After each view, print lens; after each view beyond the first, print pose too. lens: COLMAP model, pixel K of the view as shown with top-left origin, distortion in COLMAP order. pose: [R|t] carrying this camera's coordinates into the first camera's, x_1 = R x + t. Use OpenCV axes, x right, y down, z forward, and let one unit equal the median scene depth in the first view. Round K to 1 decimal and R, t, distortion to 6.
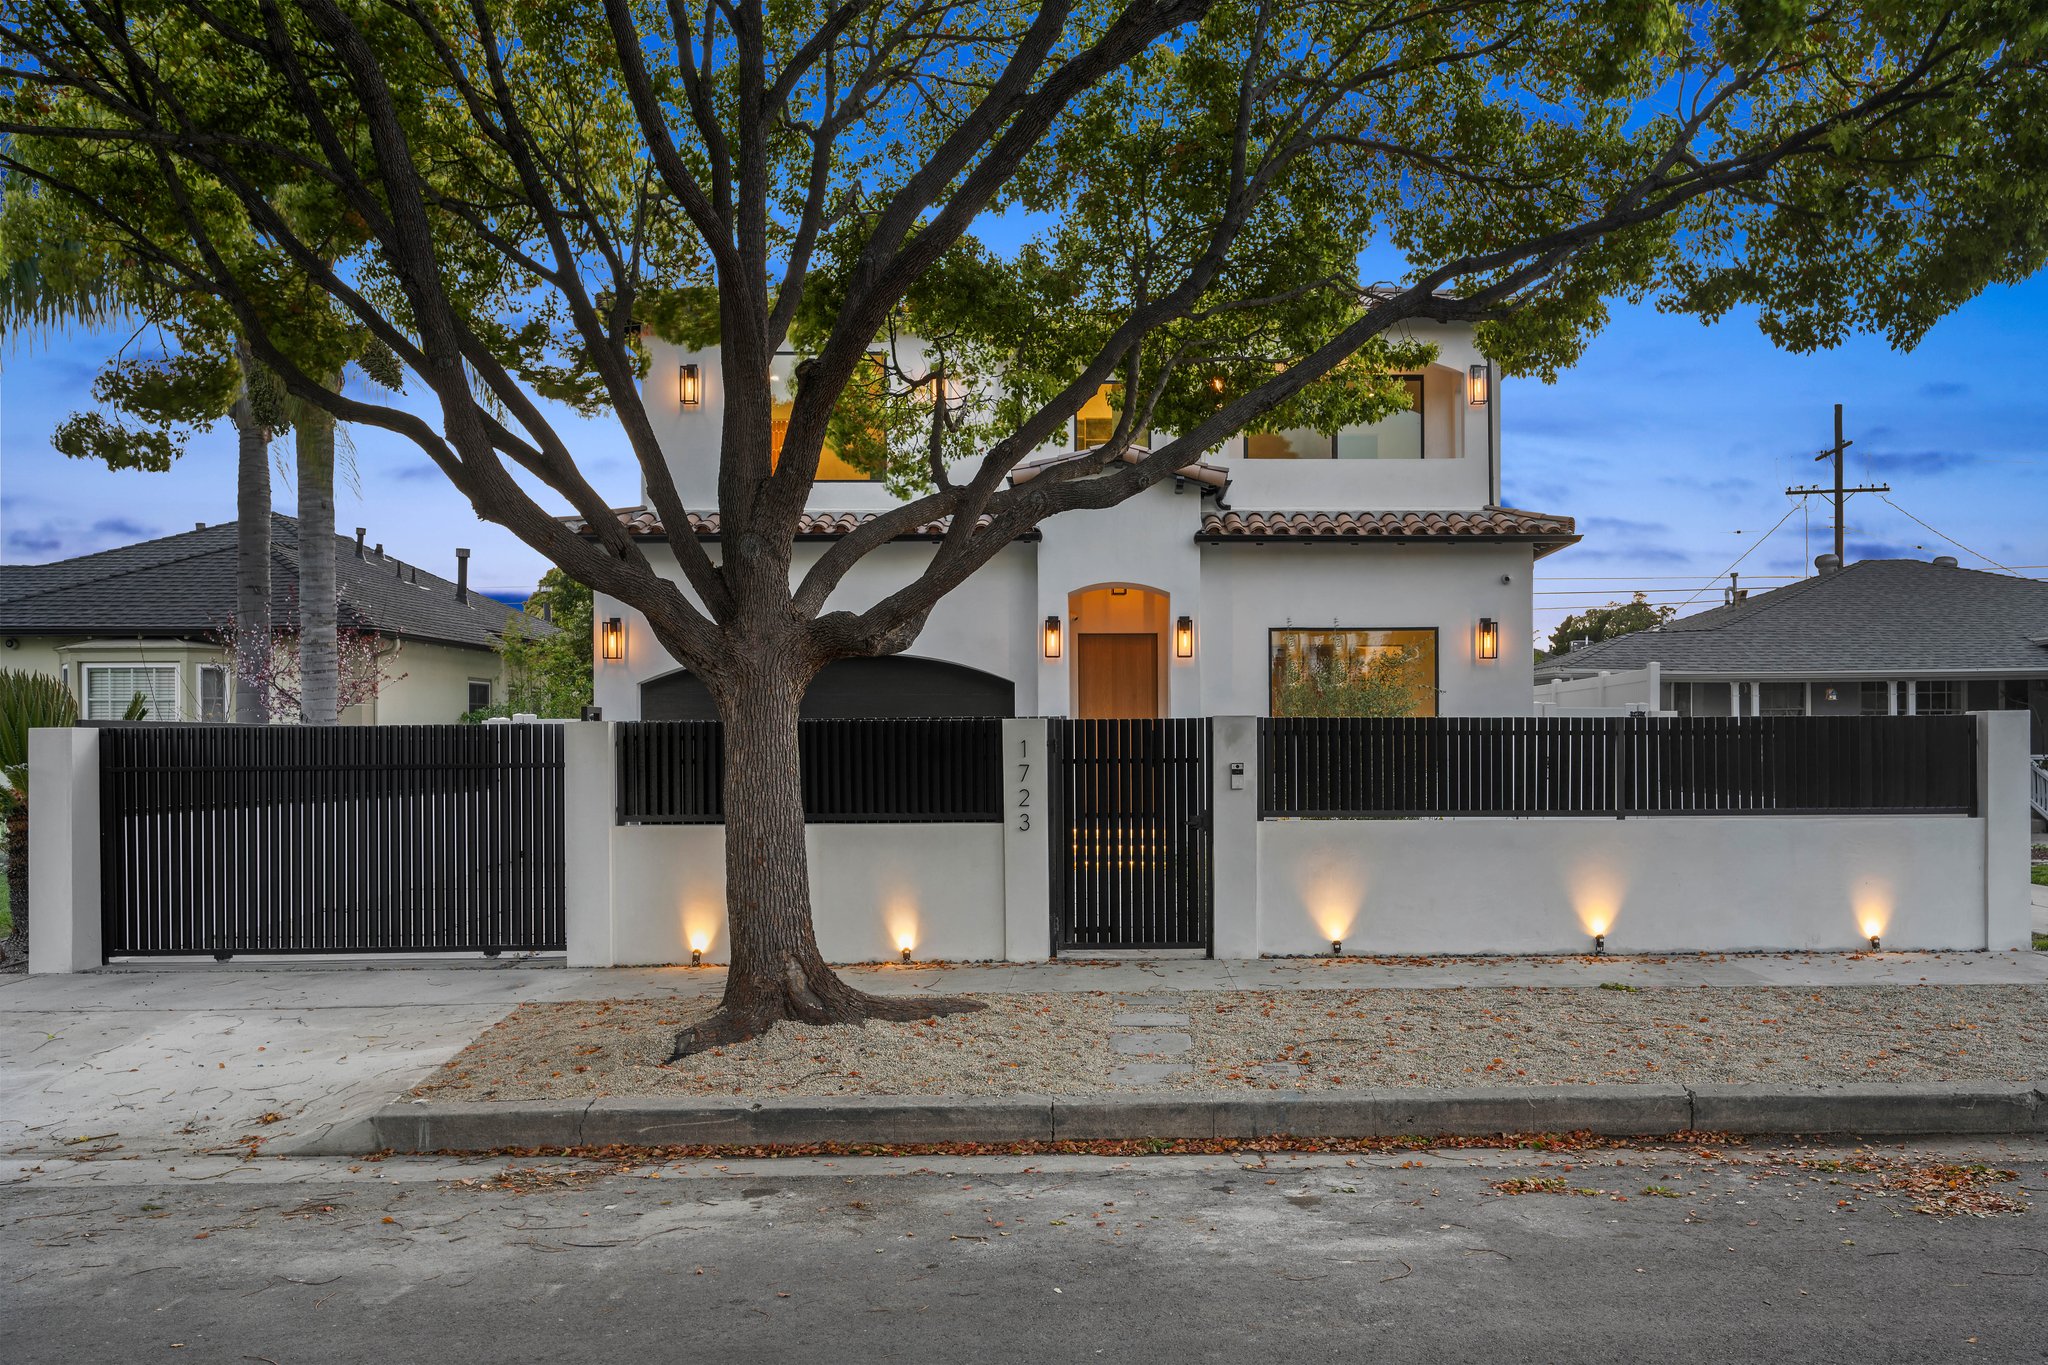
lens RADIAL K [[1616.0, 0, 1140.8], [0, 1616.0, 762.4], [0, 0, 1]] dist [-0.004317, -0.004433]
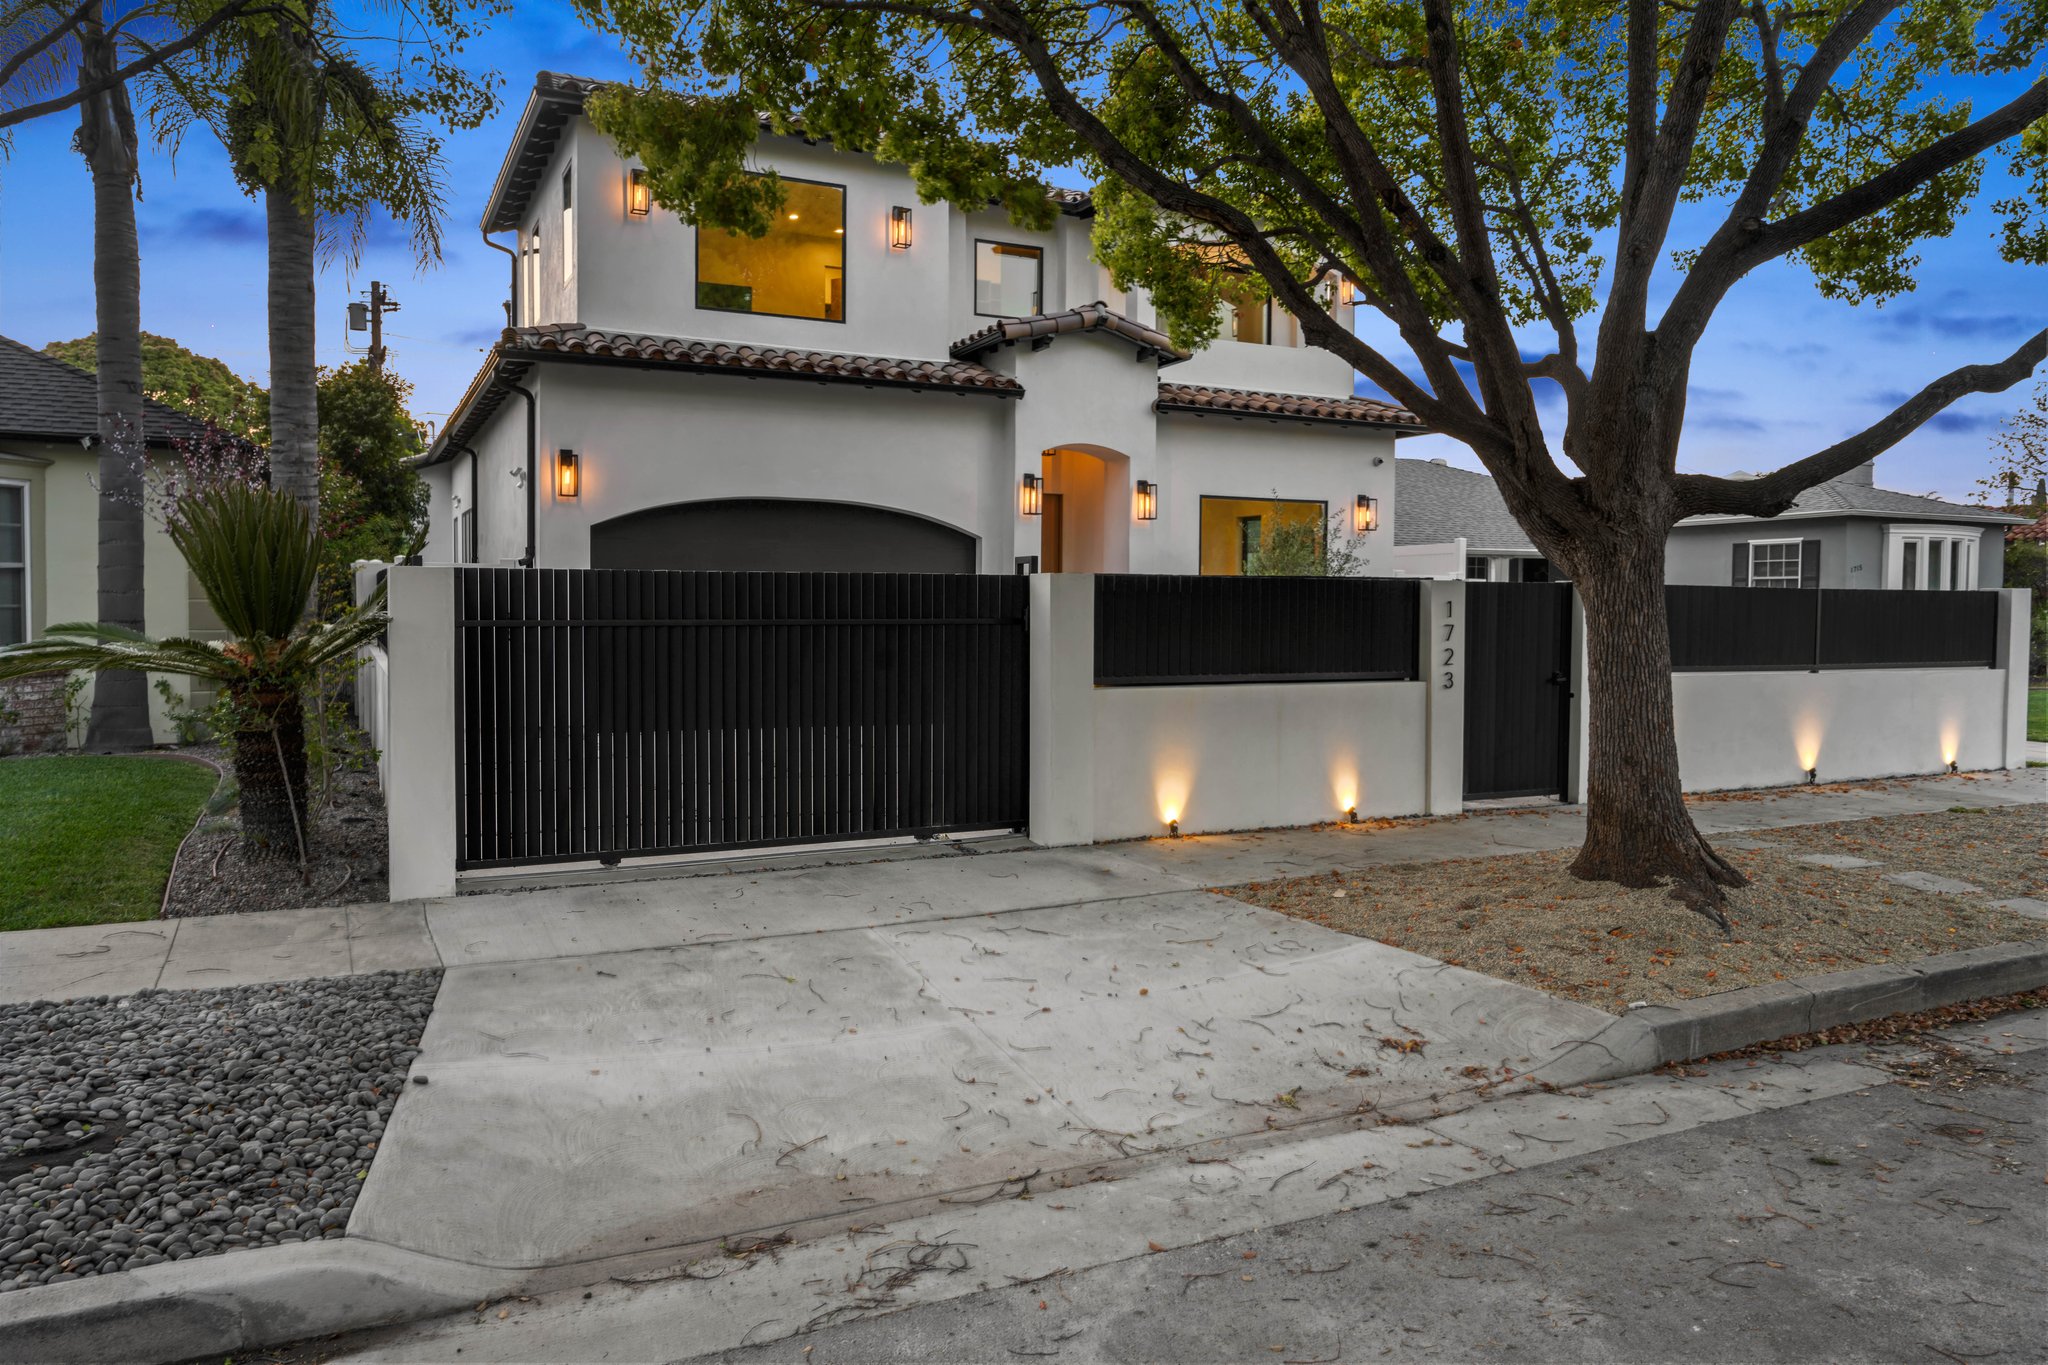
lens RADIAL K [[1448.0, 0, 1056.7], [0, 1448.0, 676.6], [0, 0, 1]] dist [-0.003865, 0.003118]
pose [[0.898791, -0.009652, 0.438271, -0.695259], [-0.008943, 0.999146, 0.040345, -0.000306], [-0.438286, -0.040181, 0.897937, 0.275565]]
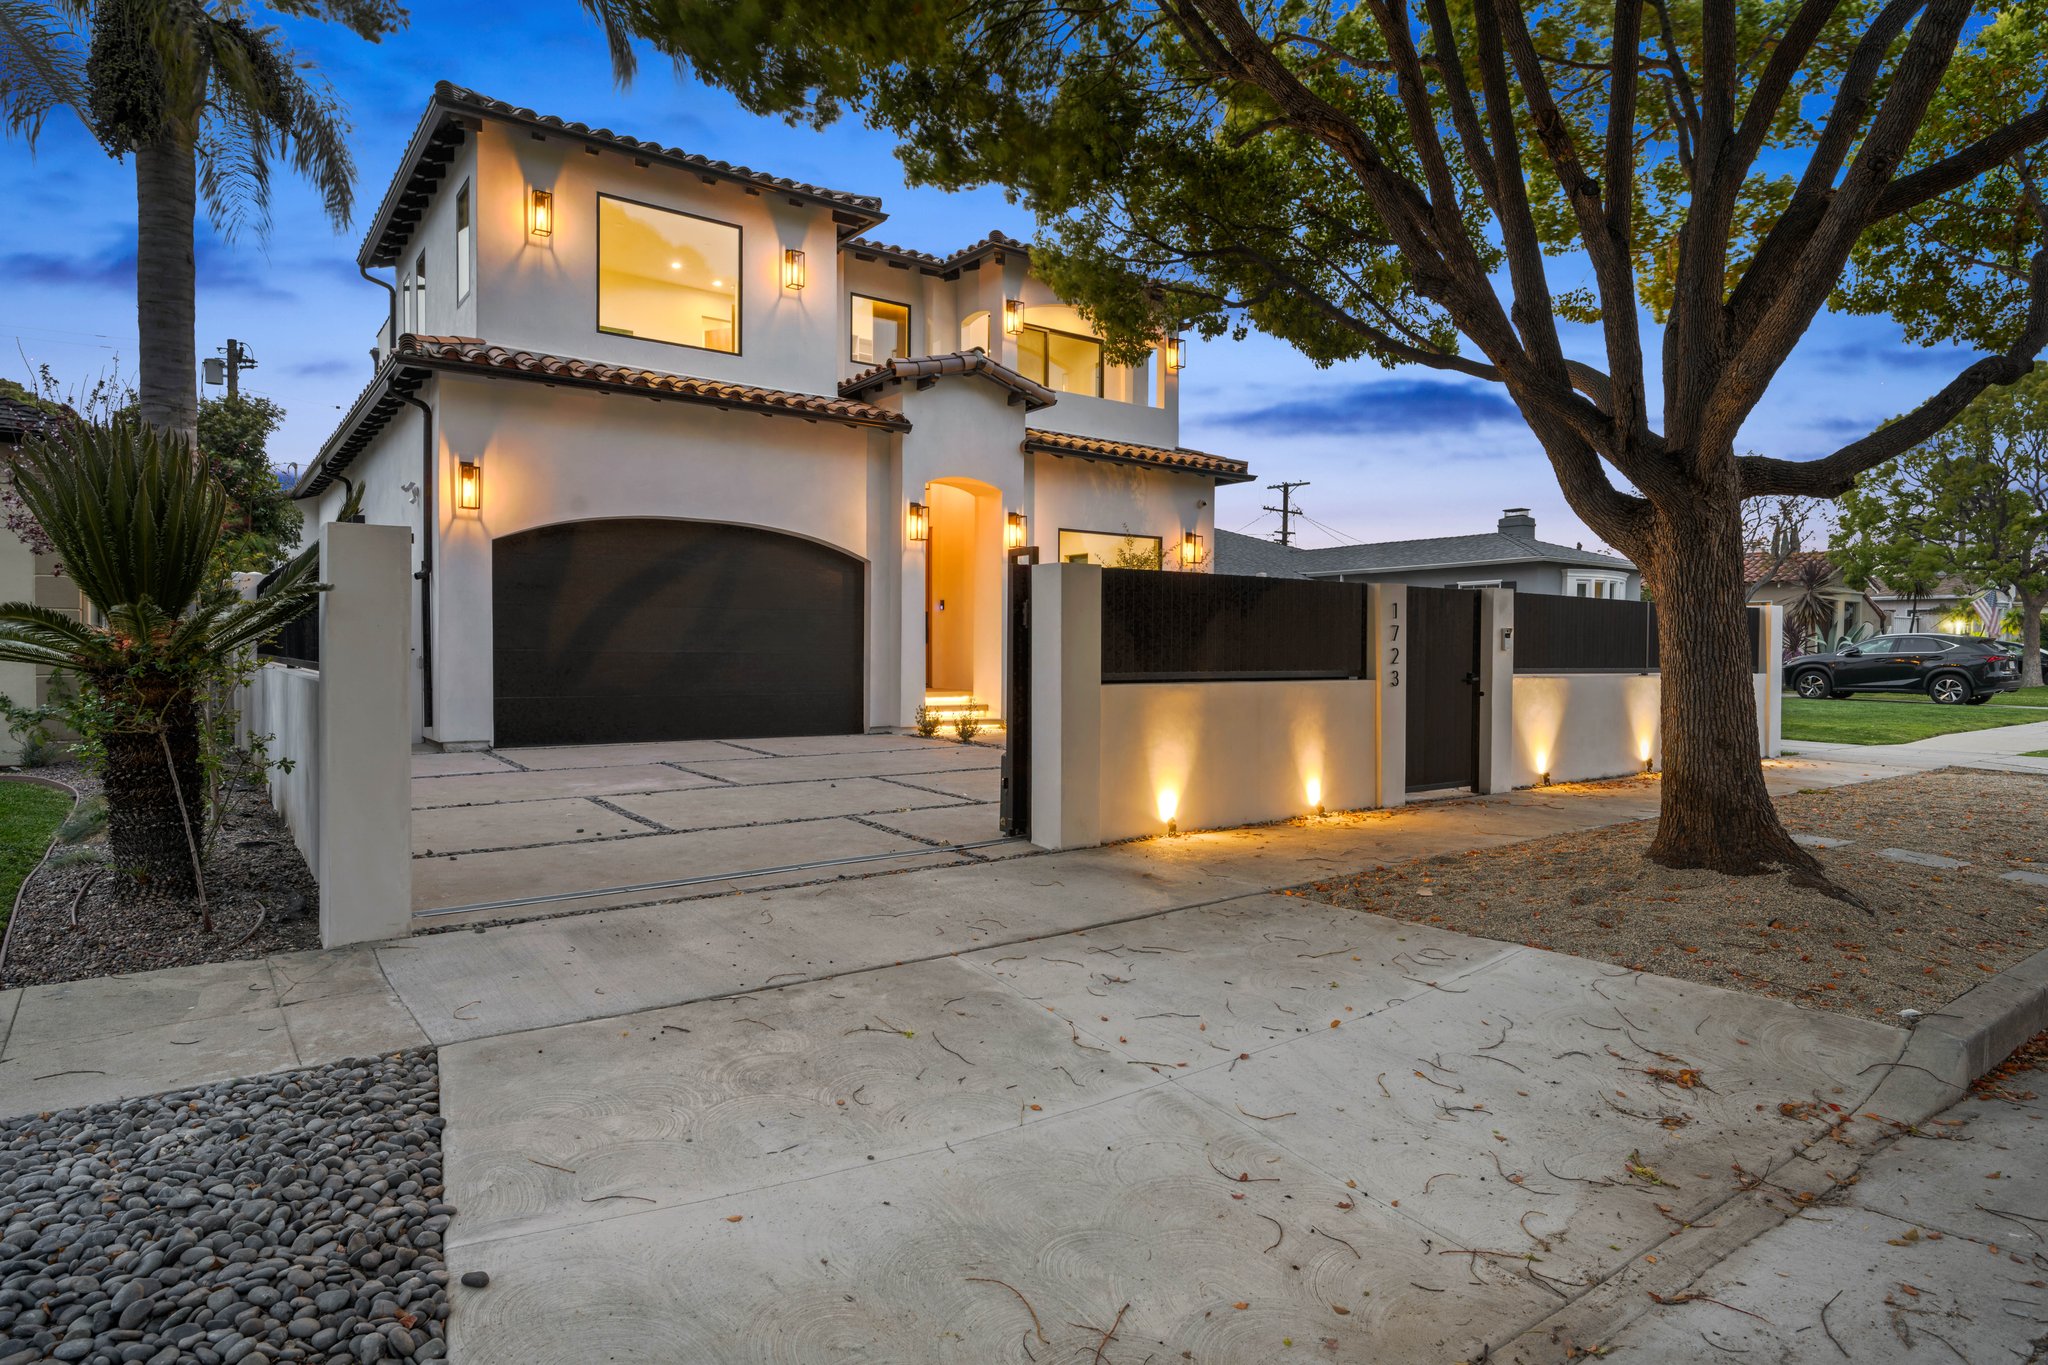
lens RADIAL K [[1150.0, 0, 1024.0], [0, 1150.0, 682.5], [0, 0, 1]] dist [-0.000563, 0.000144]
pose [[0.810724, -0.005949, 0.585399, -0.717690], [-0.005392, 0.999830, 0.017628, 0.027322], [-0.585404, -0.017447, 0.810554, 0.514104]]
